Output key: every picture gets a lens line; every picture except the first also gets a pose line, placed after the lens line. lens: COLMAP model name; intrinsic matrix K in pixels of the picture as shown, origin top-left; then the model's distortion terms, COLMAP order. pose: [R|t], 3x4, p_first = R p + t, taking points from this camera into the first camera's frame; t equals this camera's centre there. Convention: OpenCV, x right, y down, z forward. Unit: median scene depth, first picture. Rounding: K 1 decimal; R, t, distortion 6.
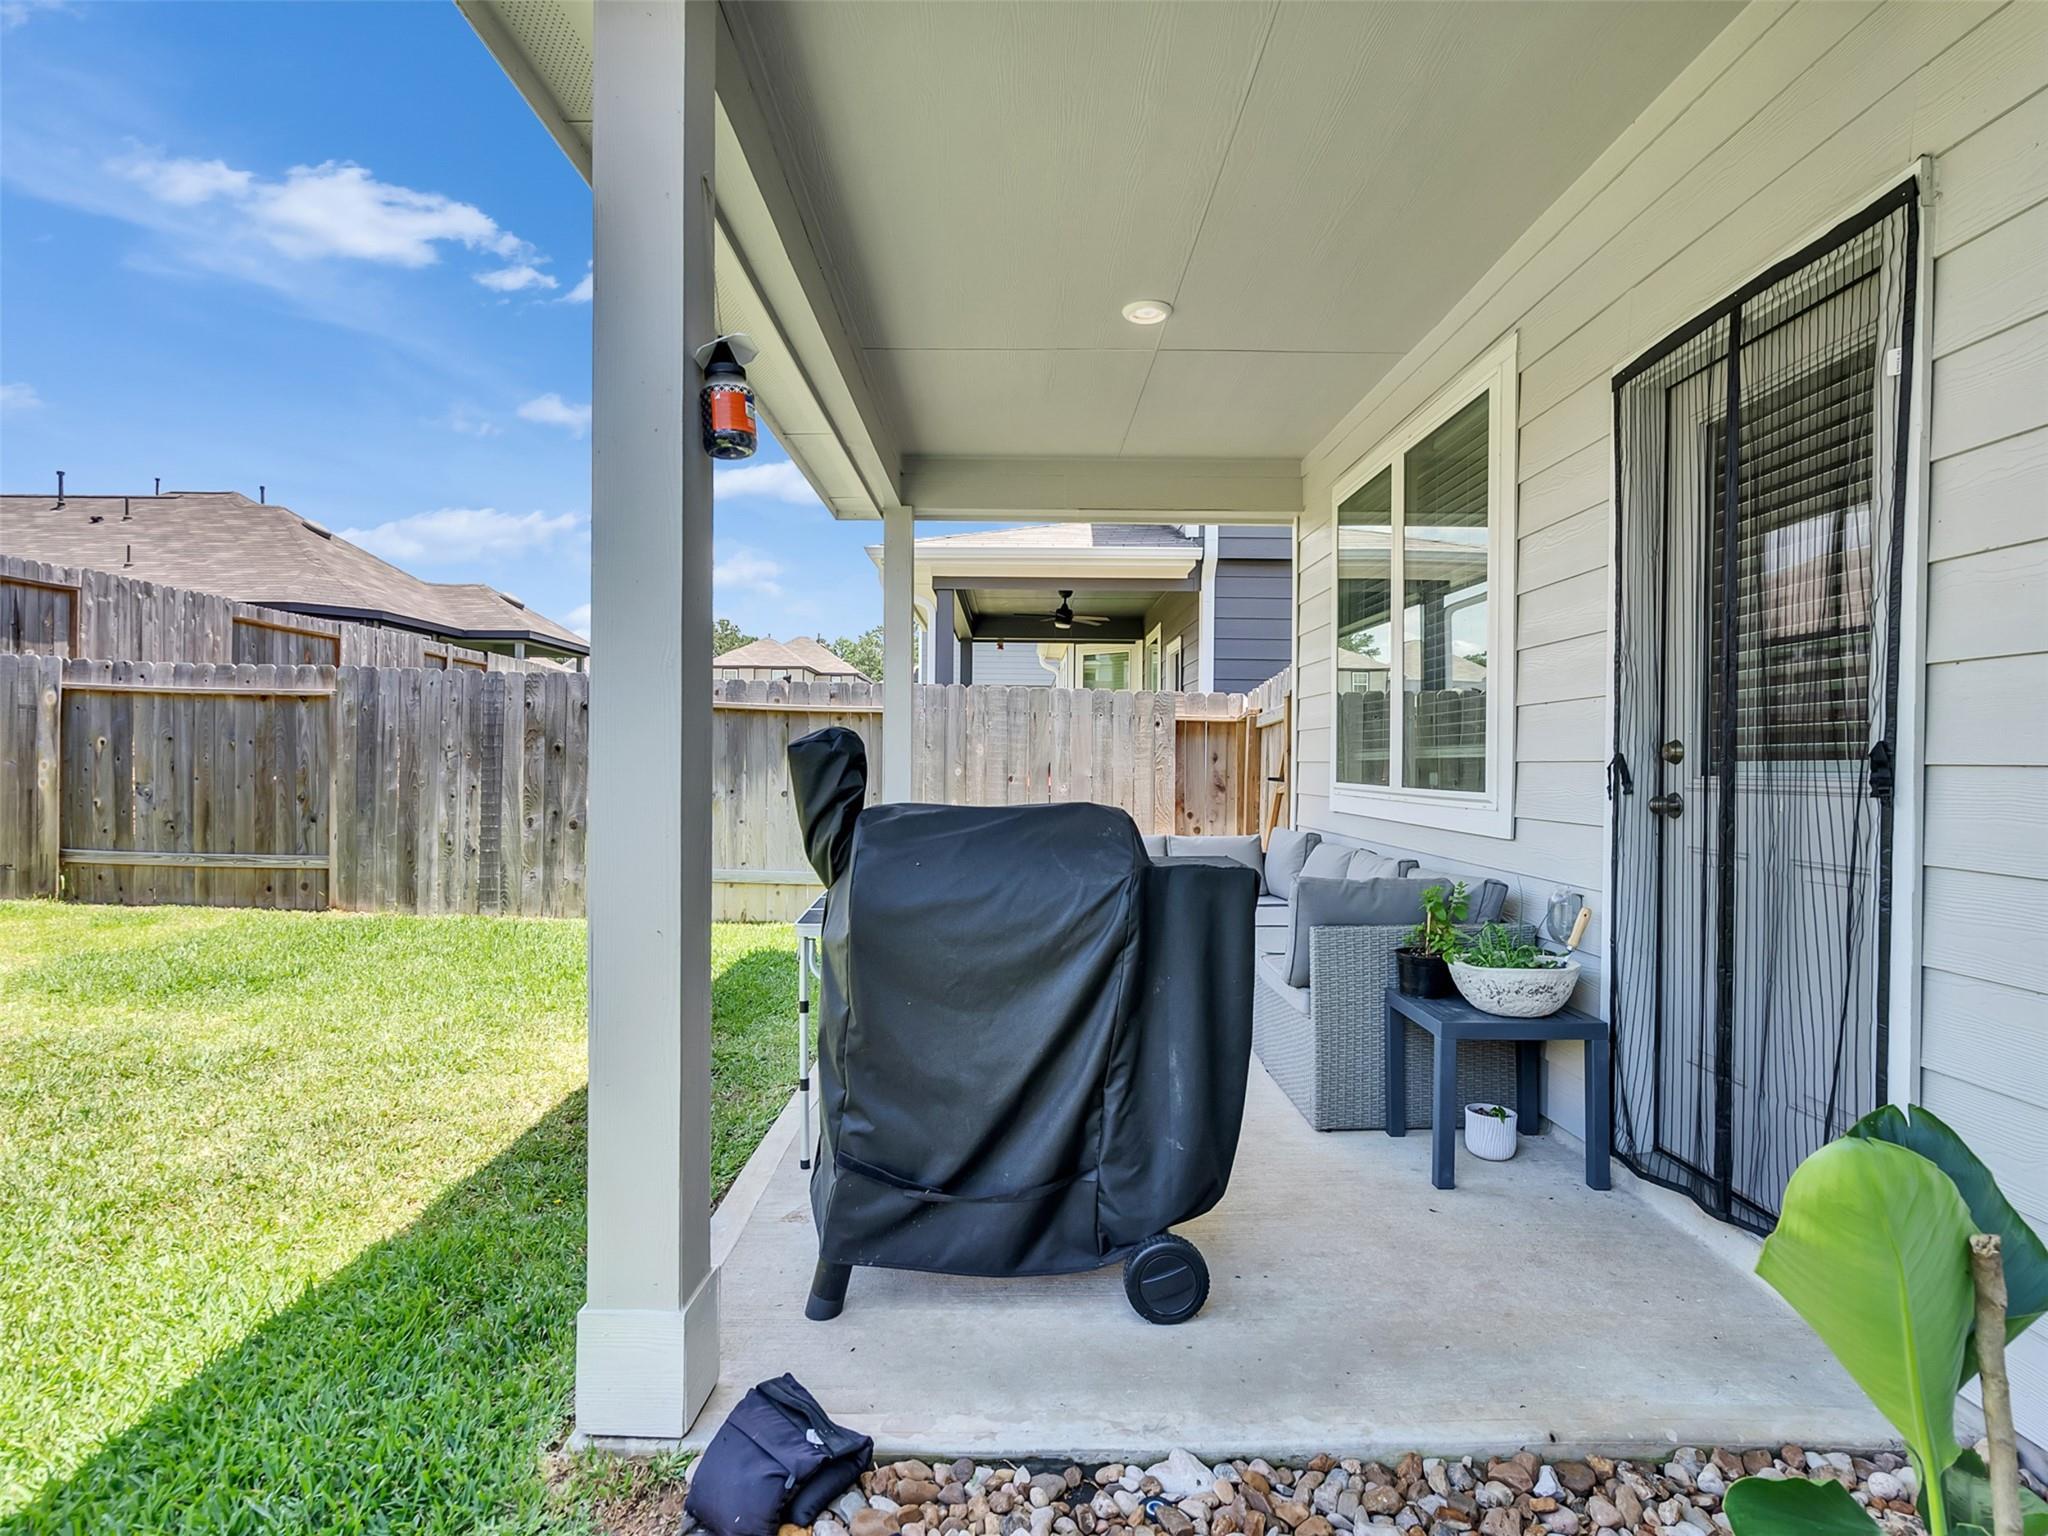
lens RADIAL K [[1050.5, 0, 1008.4], [0, 1050.5, 763.8], [0, 0, 1]] dist [-0.009768, 0.007873]
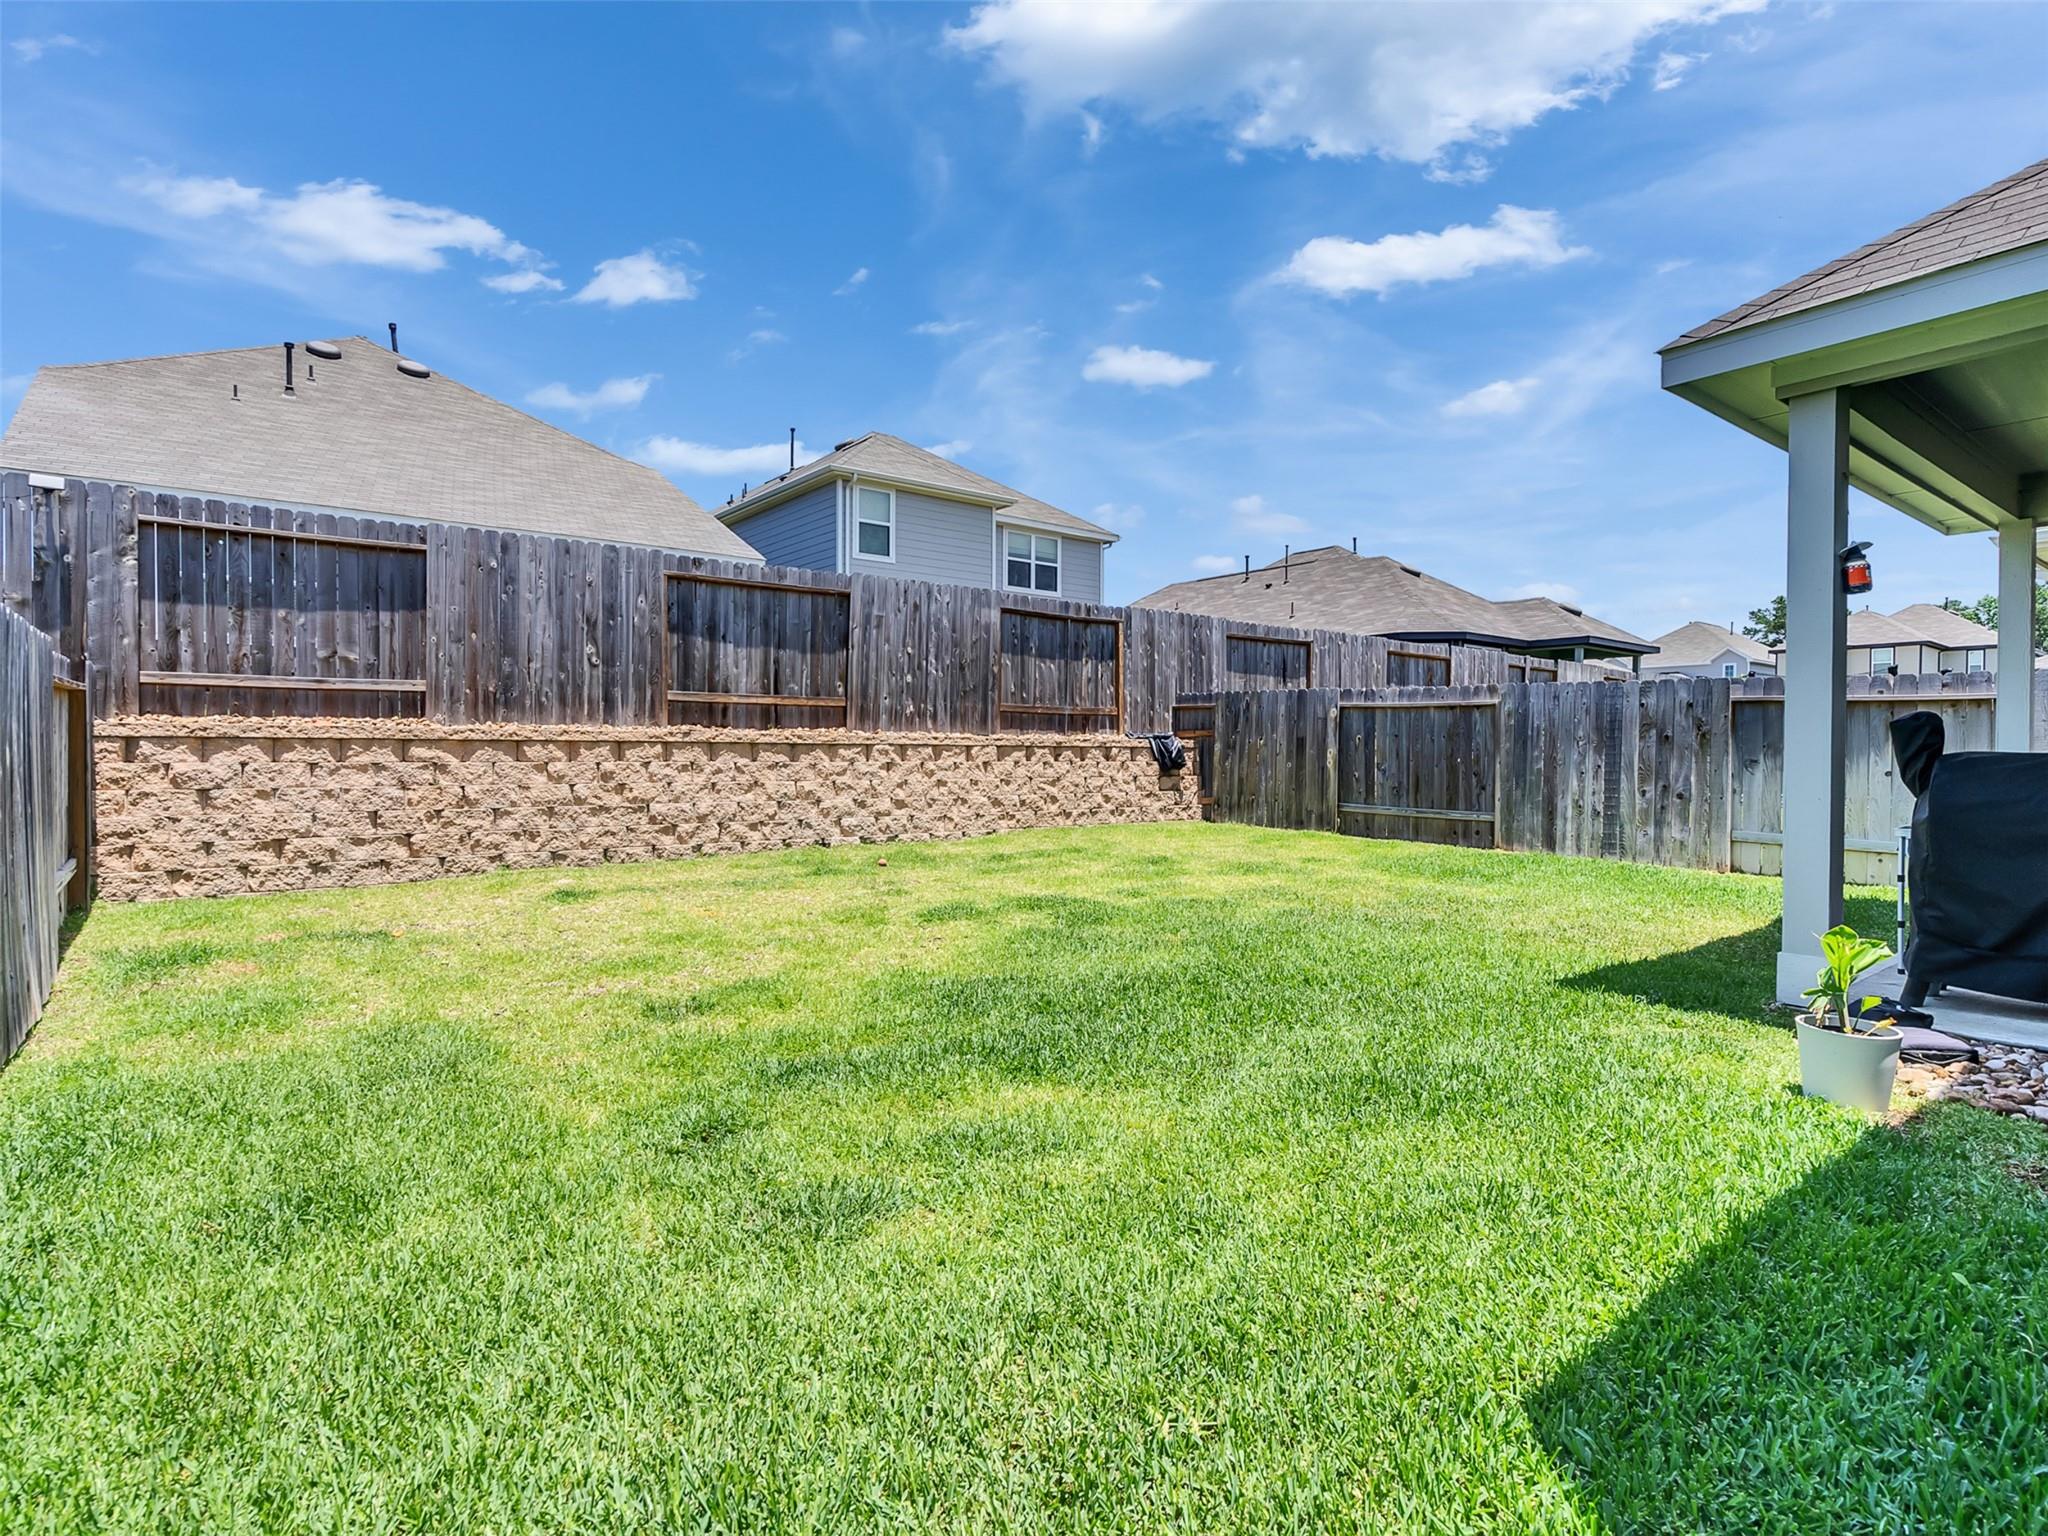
lens RADIAL K [[1050.5, 0, 1000.5], [0, 1050.5, 768.4], [0, 0, 1]] dist [-0.009768, 0.007873]
pose [[0.610327, 0.005898, -0.792128, 0.099703], [-0.002538, 0.999982, 0.005490, 0.018984], [0.792146, -0.001340, 0.610330, -0.459918]]
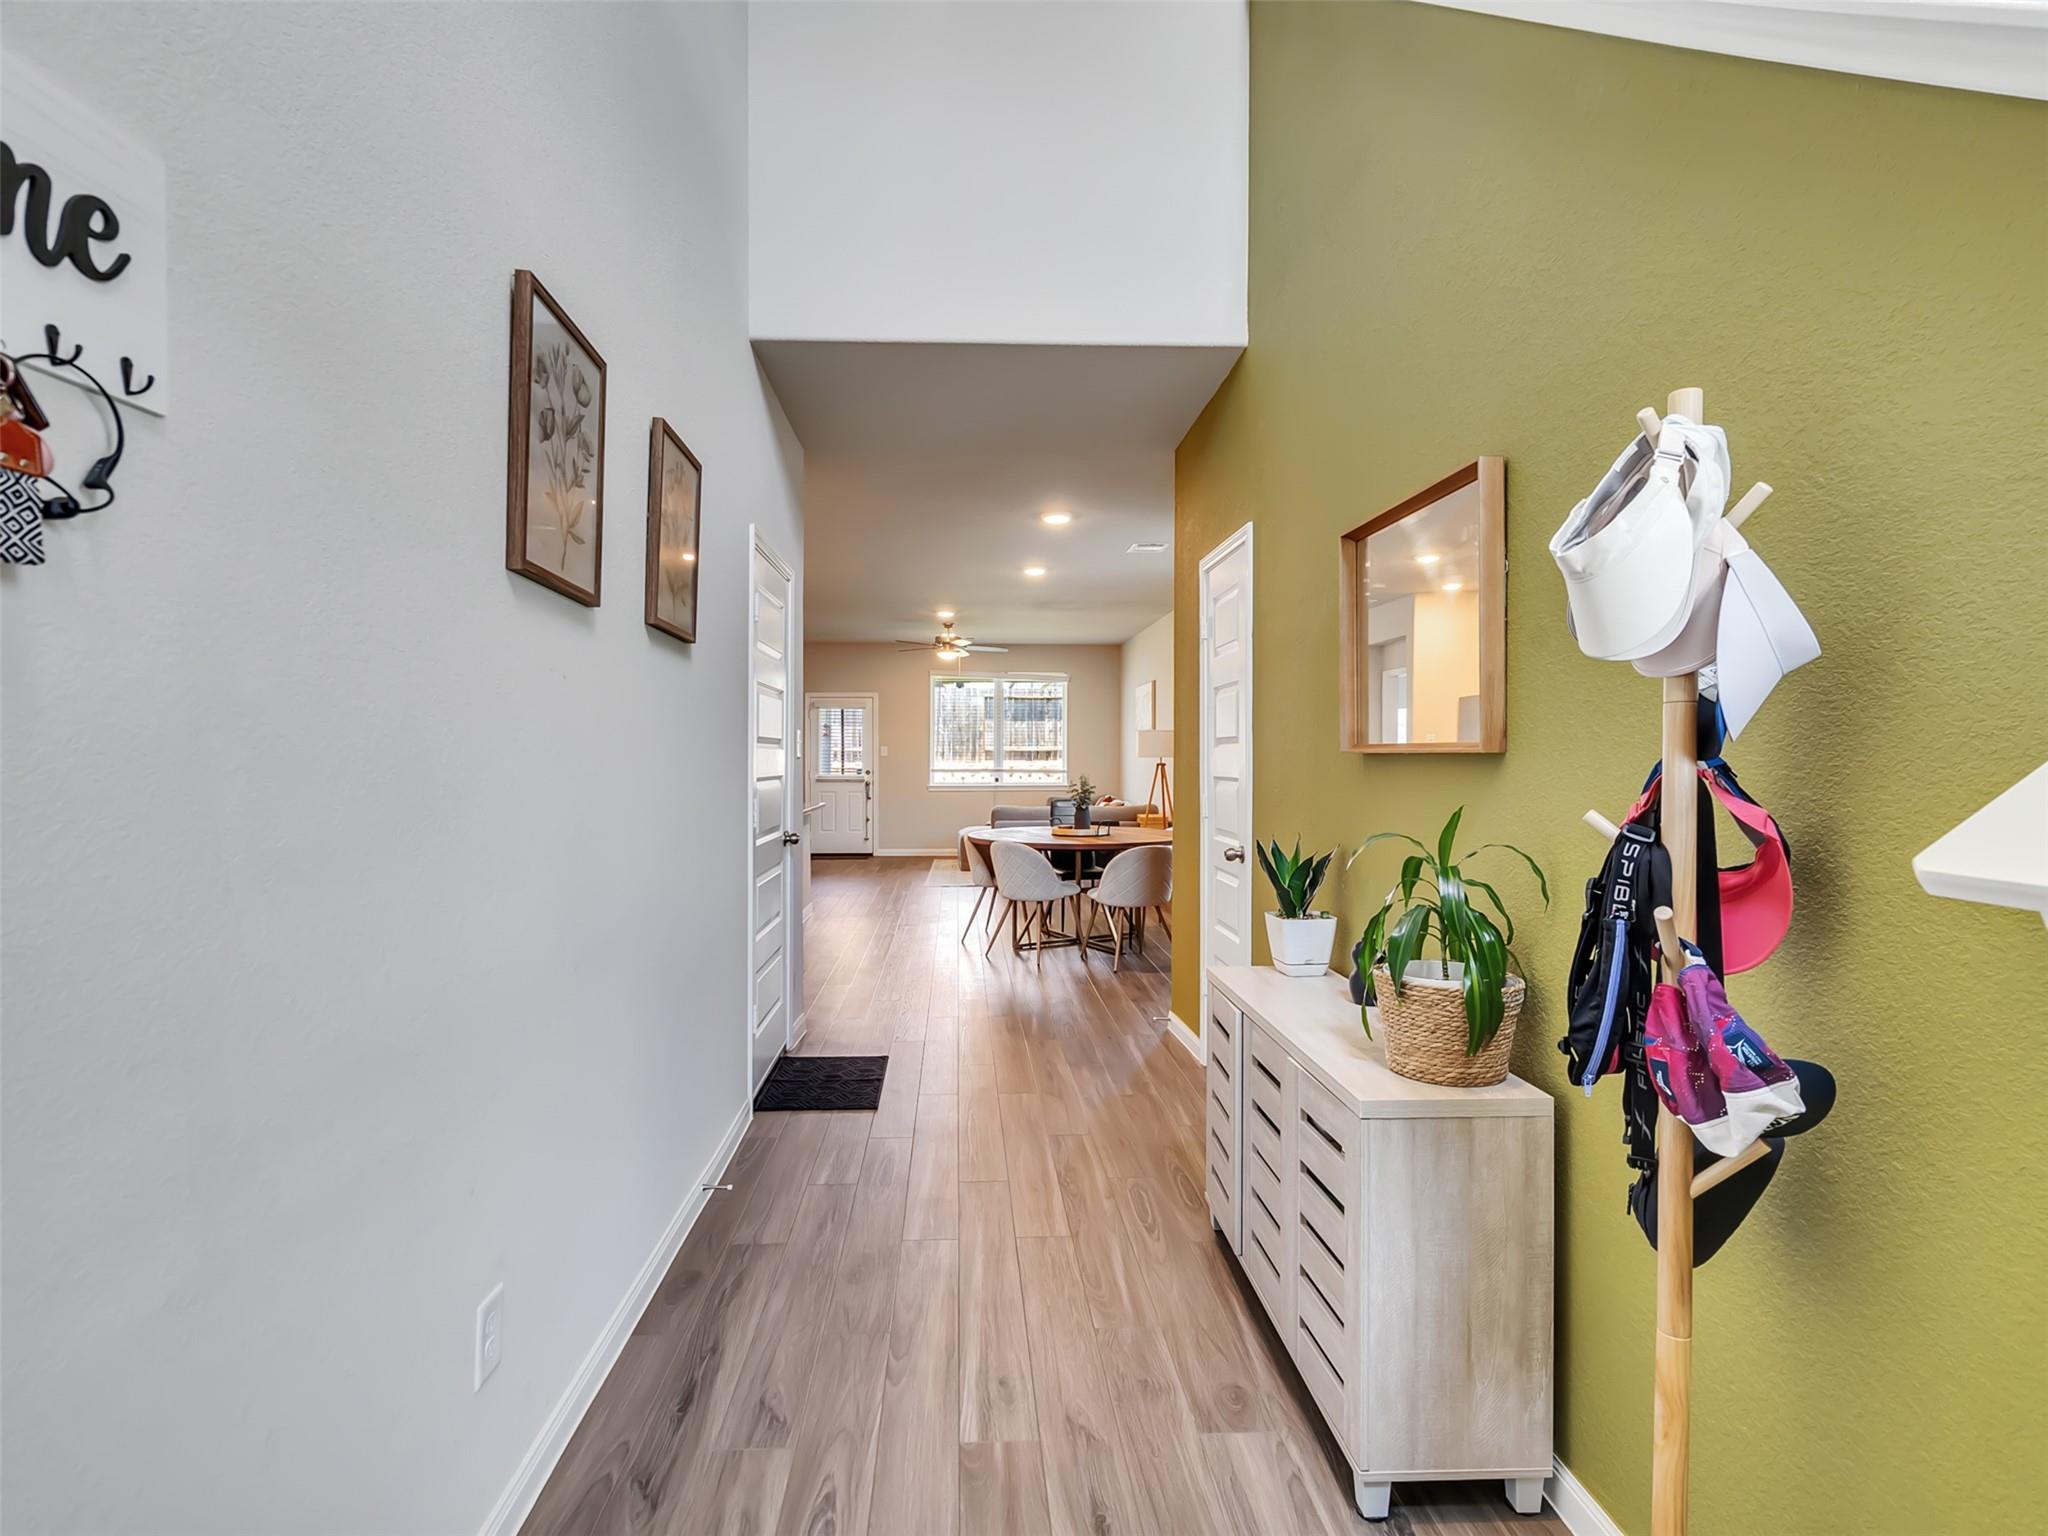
lens RADIAL K [[1050.5, 0, 1023.6], [0, 1050.5, 762.9], [0, 0, 1]] dist [-0.009768, 0.007873]
pose [[0.064244, -0.006785, -0.997911, 2.020534], [-0.002534, 0.999973, -0.006962, -0.004731], [0.997931, 0.002976, 0.064225, 0.506401]]
